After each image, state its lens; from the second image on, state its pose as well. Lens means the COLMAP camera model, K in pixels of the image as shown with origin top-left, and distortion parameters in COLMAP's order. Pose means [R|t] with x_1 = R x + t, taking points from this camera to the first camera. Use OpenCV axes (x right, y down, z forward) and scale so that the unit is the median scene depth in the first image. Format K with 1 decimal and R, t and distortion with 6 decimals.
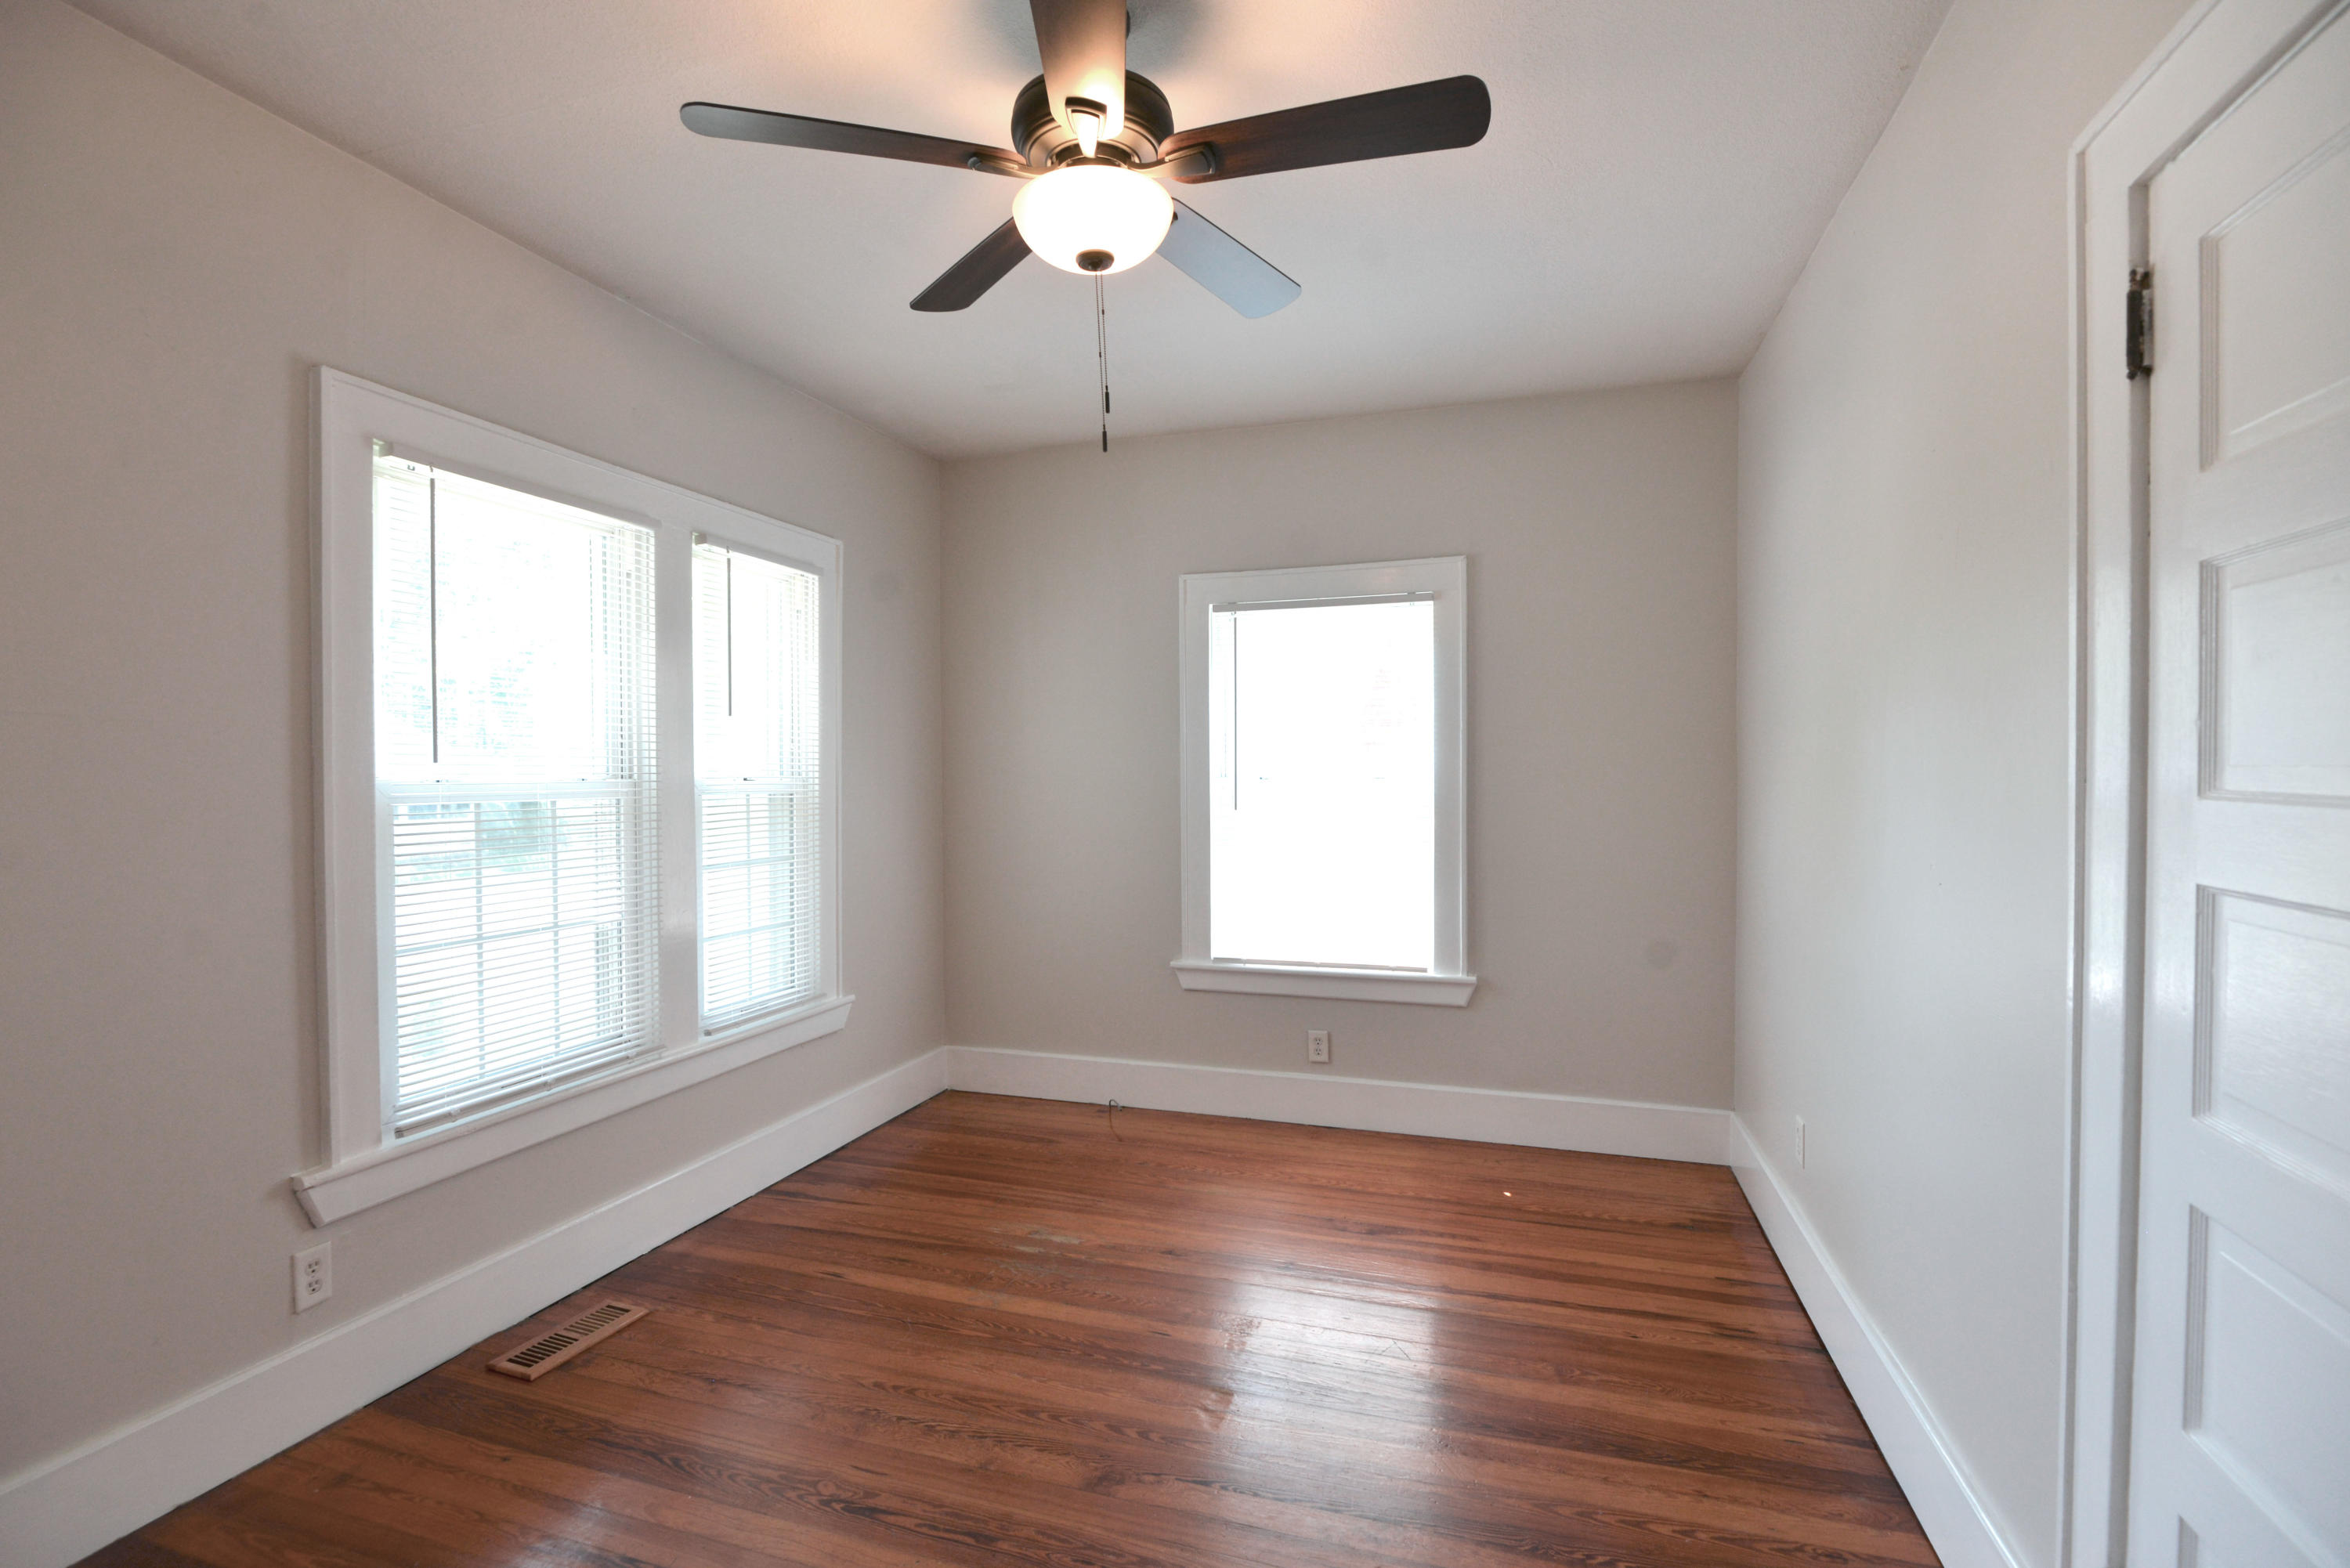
lens RADIAL K [[1082.2, 0, 1163.6], [0, 1082.2, 788.1], [0, 0, 1]] dist [-0.013851, -0.005266]
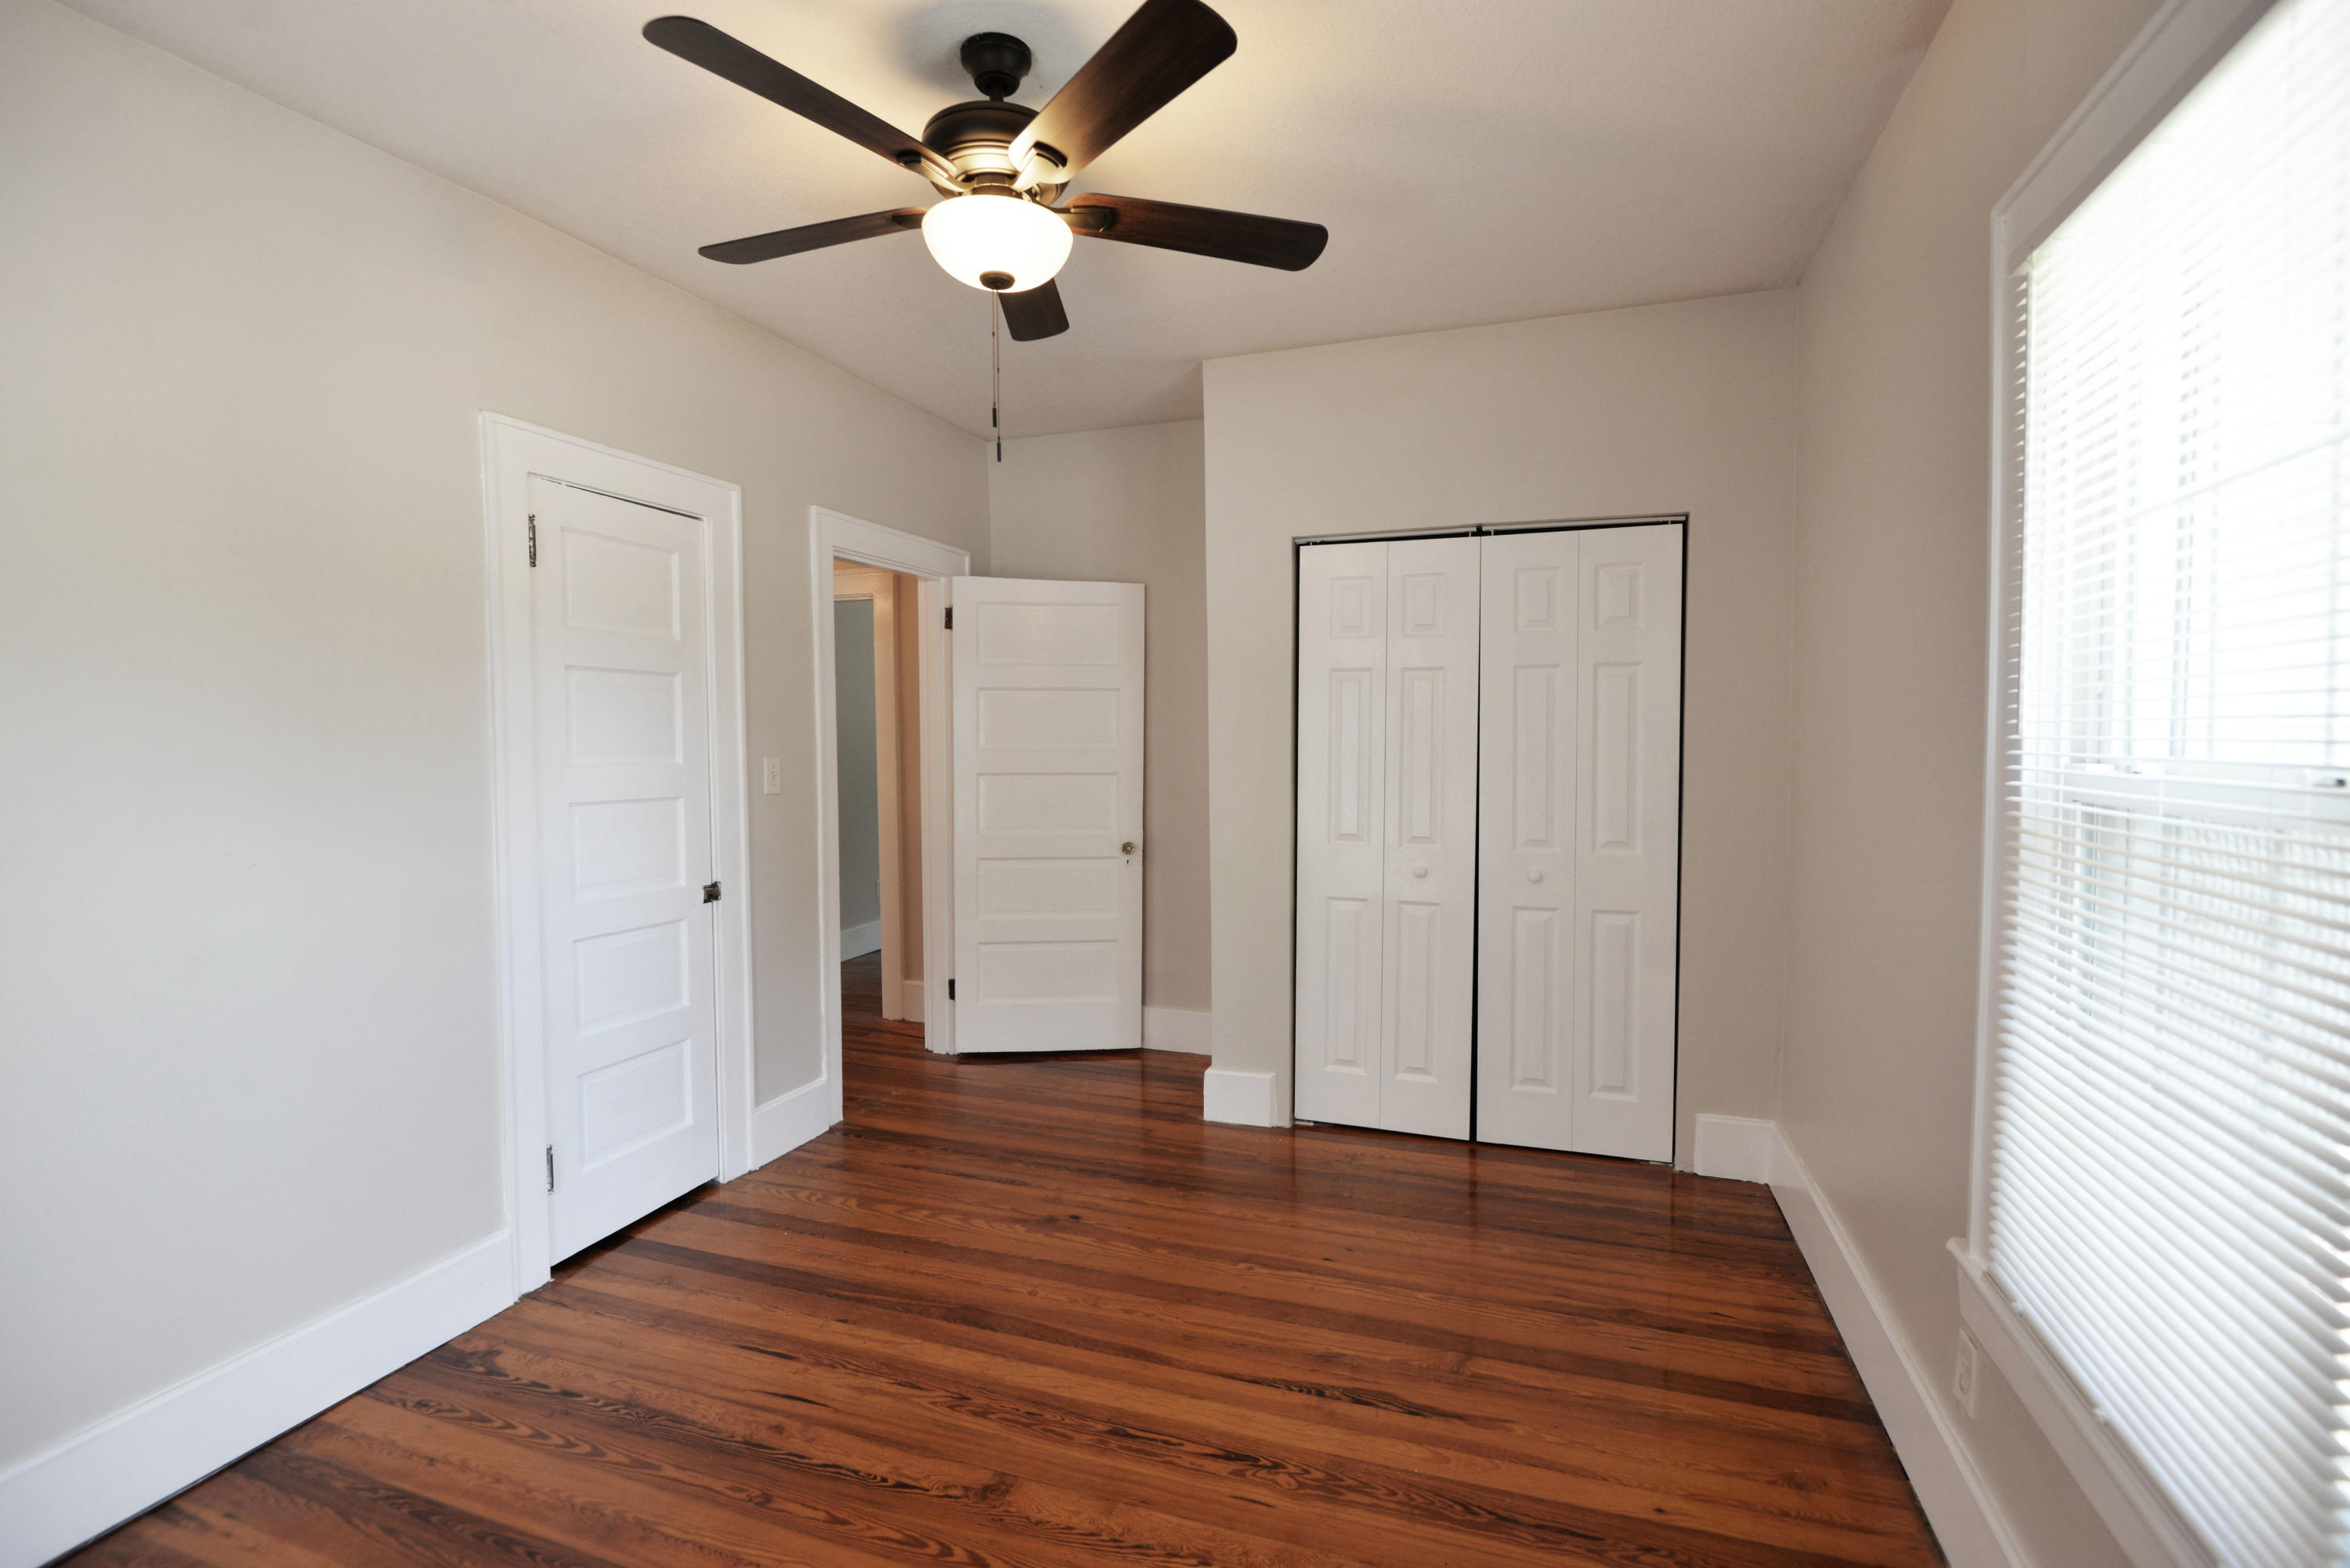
lens RADIAL K [[1082.2, 0, 1163.6], [0, 1082.2, 788.1], [0, 0, 1]] dist [-0.013851, -0.005266]
pose [[-0.999397, 0.009804, 0.033321, -0.243349], [0.011875, 0.997972, 0.062537, -0.045088], [-0.032641, 0.062895, -0.997486, 1.964022]]
